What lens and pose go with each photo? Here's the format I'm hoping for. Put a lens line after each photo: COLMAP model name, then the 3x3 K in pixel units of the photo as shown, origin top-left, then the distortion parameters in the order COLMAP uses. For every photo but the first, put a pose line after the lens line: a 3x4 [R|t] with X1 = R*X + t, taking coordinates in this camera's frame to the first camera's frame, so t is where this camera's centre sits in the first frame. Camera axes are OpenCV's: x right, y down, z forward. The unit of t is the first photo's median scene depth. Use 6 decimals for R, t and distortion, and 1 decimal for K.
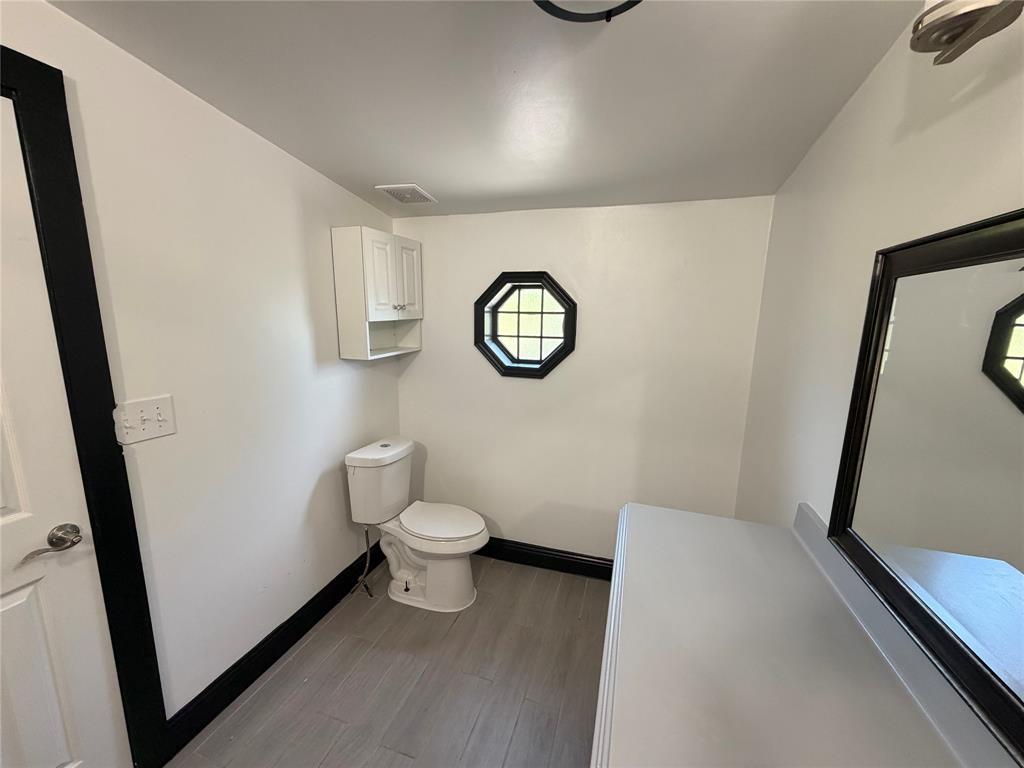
lens RADIAL K [[407.6, 0, 507.3], [0, 407.6, 385.5], [0, 0, 1]] dist [0.000643, 0.000587]
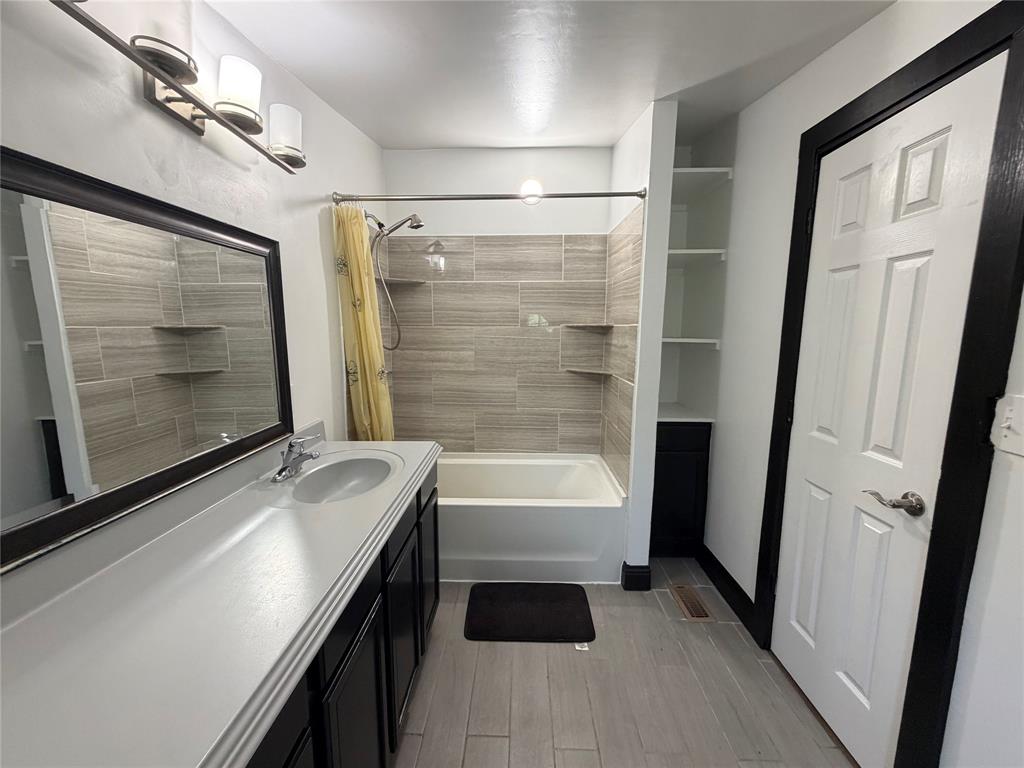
lens RADIAL K [[407.6, 0, 507.3], [0, 407.6, 385.5], [0, 0, 1]] dist [0.000643, 0.000587]
pose [[-0.959343, 0.023167, -0.281290, 0.150985], [-0.065203, 0.951475, 0.300739, -0.144828], [0.274607, 0.306853, -0.911280, 1.513270]]
